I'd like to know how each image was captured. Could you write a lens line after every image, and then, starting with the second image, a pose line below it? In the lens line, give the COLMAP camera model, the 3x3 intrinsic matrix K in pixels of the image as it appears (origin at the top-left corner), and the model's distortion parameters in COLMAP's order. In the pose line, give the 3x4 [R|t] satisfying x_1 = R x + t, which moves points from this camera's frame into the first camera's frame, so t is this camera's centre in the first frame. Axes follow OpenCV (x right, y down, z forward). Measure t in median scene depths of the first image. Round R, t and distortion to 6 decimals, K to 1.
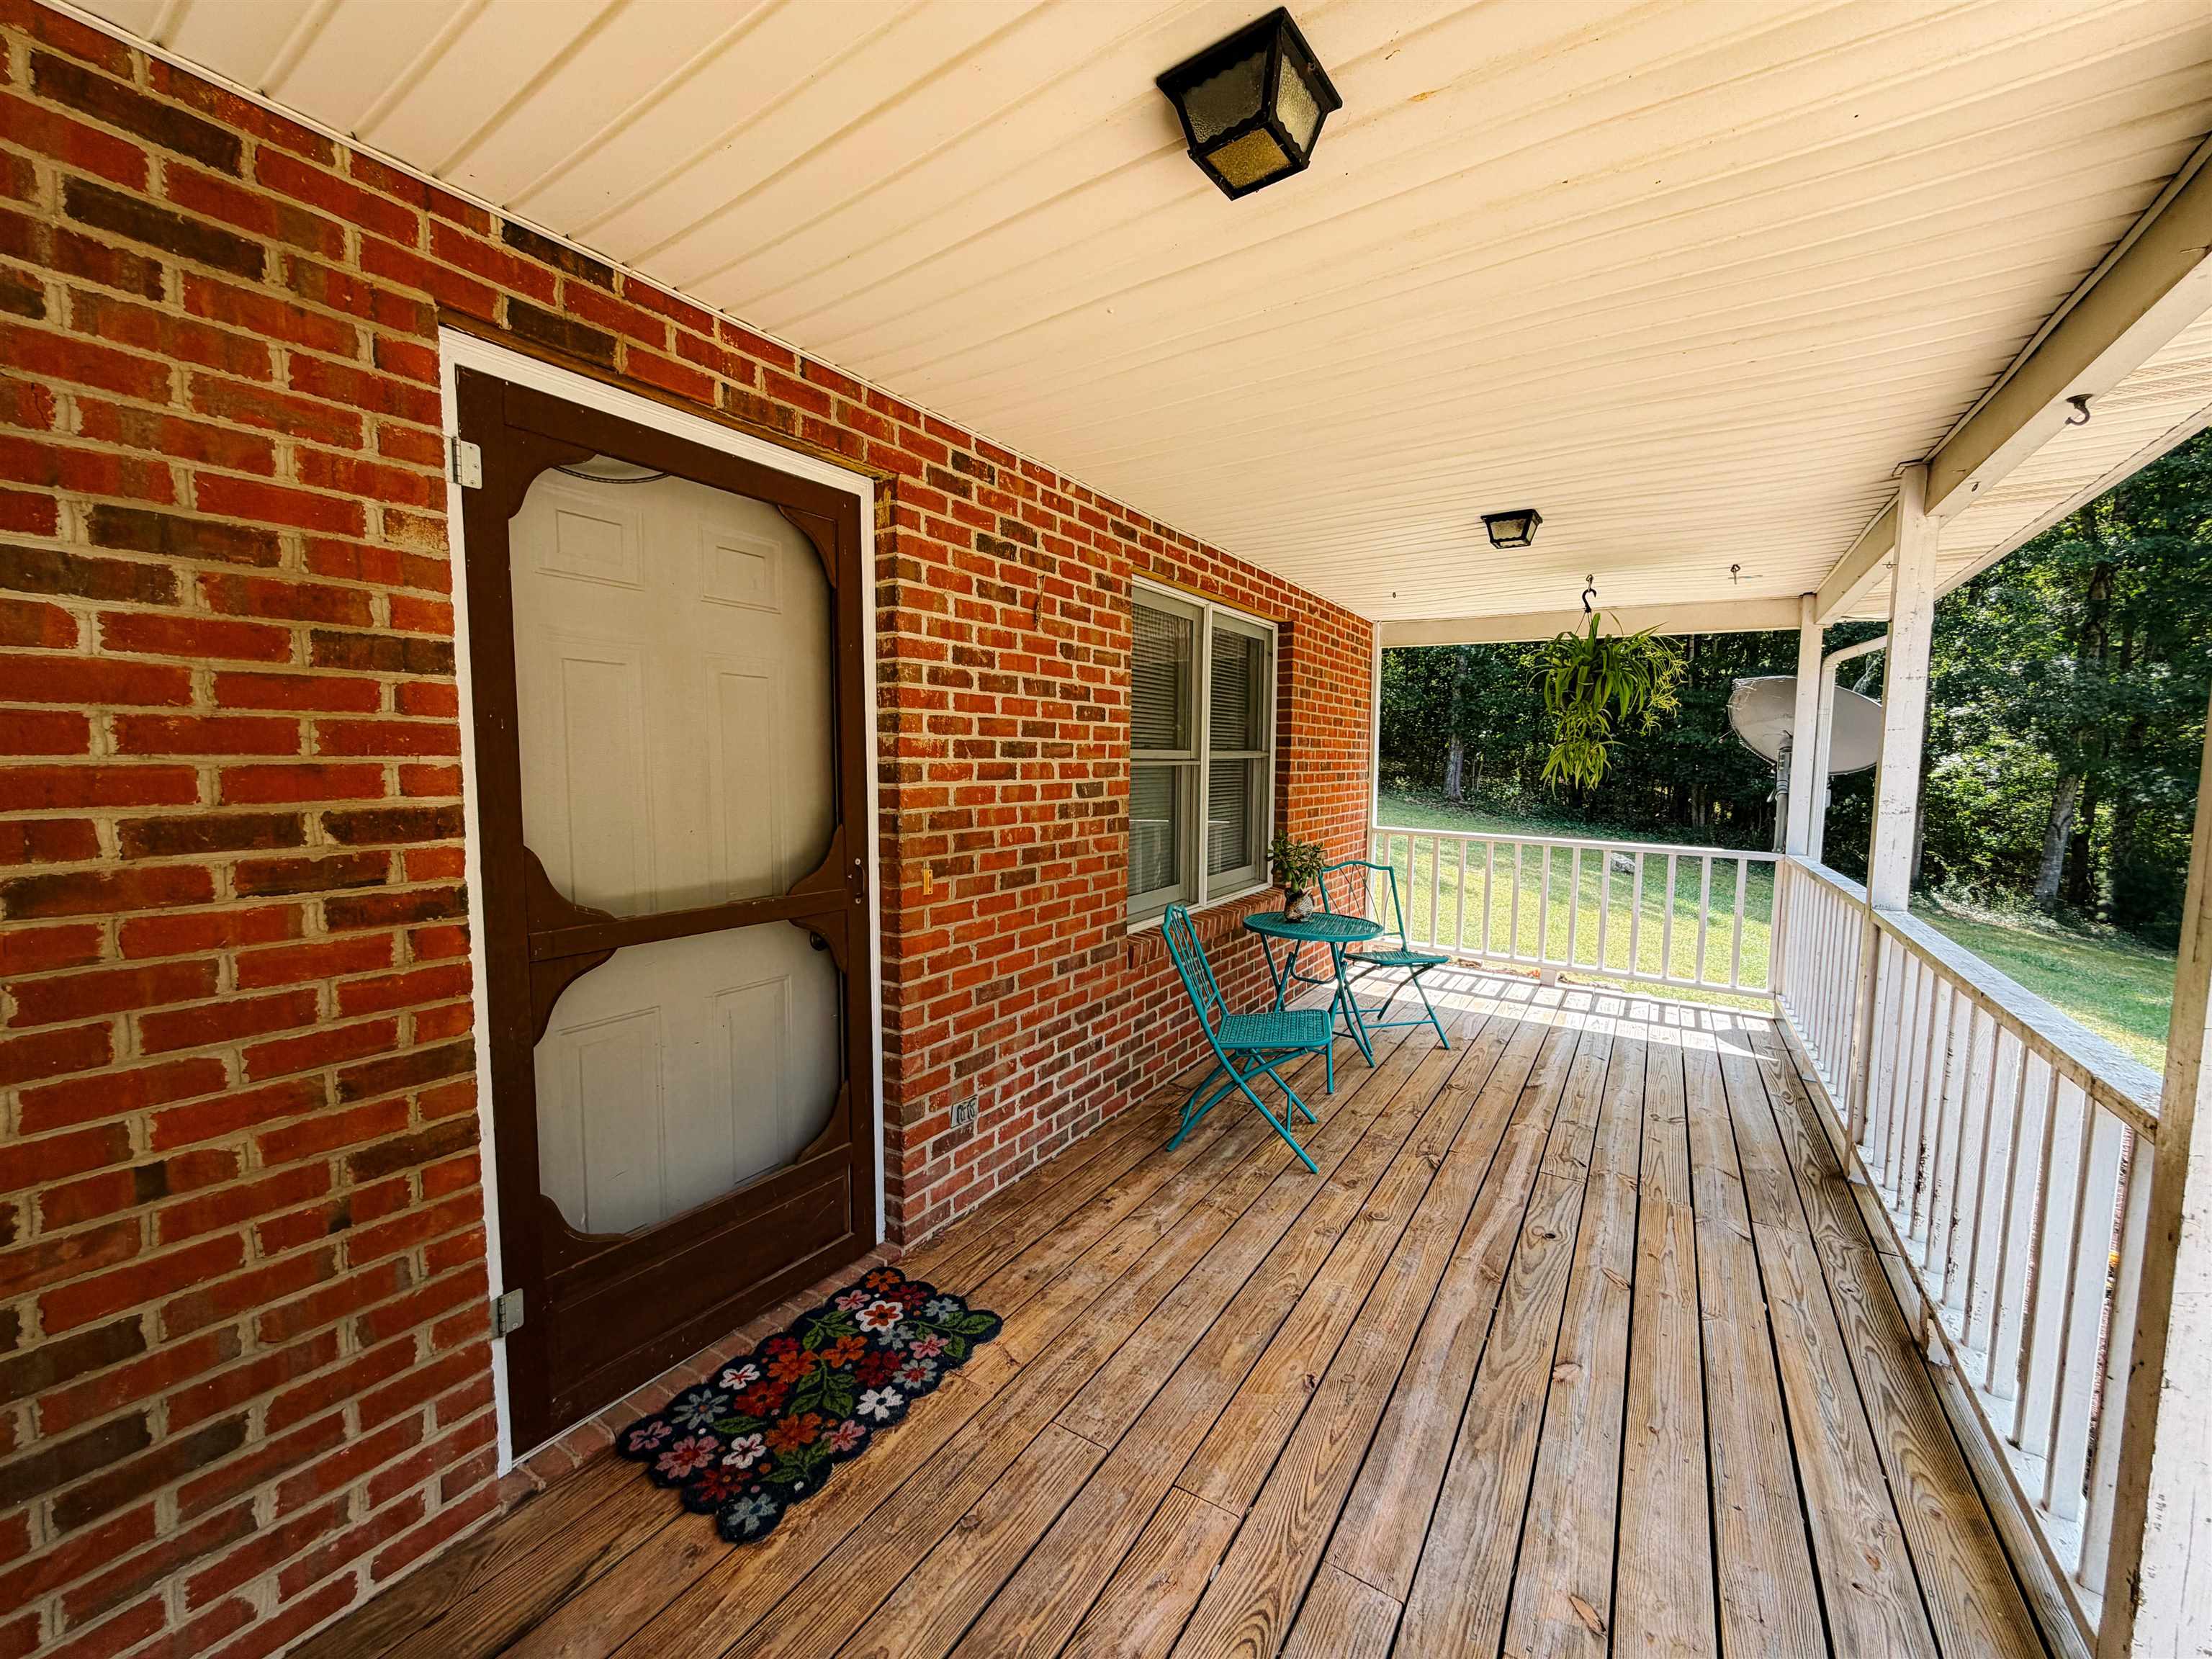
lens RADIAL K [[876.8, 0, 1102.4], [0, 876.8, 834.0], [0, 0, 1]] dist [-0.002088, 0.000603]
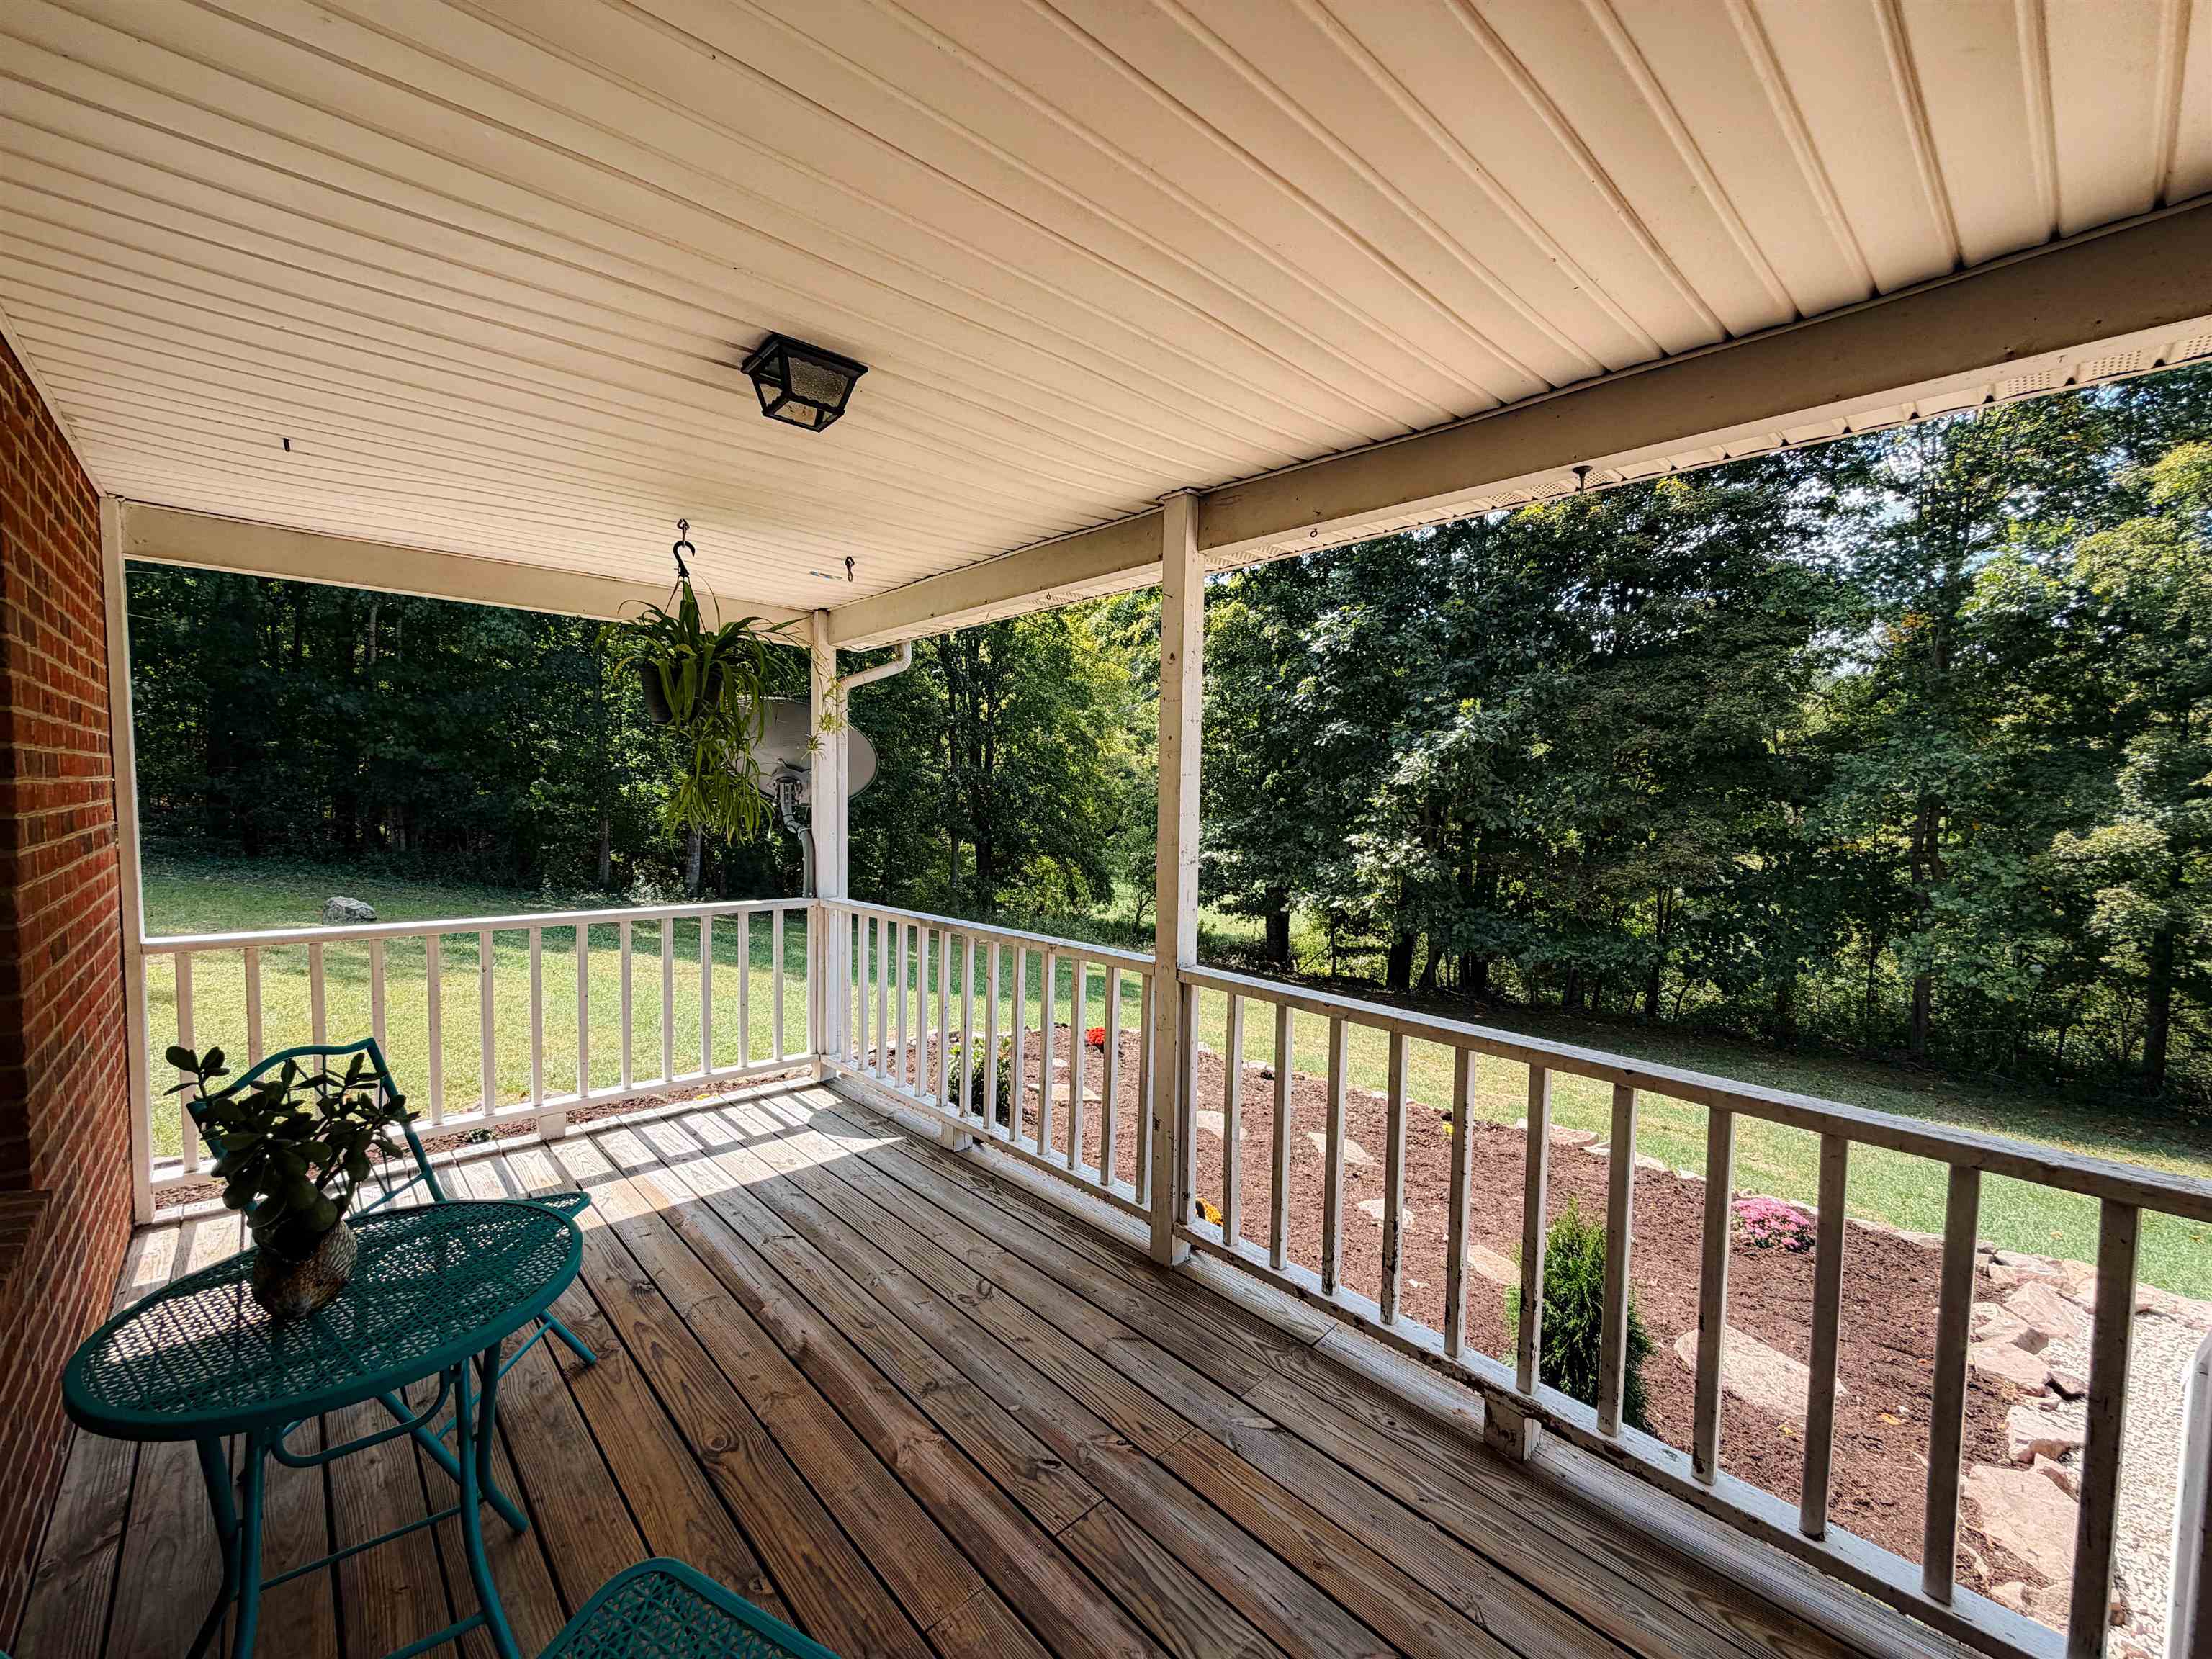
lens RADIAL K [[876.8, 0, 1101.8], [0, 876.8, 830.2], [0, 0, 1]] dist [-0.002088, 0.000603]
pose [[0.247139, -0.049816, 0.967699, -0.015098], [0.073305, 0.996777, 0.032592, -0.061018], [-0.966203, 0.062883, 0.249995, 0.543732]]
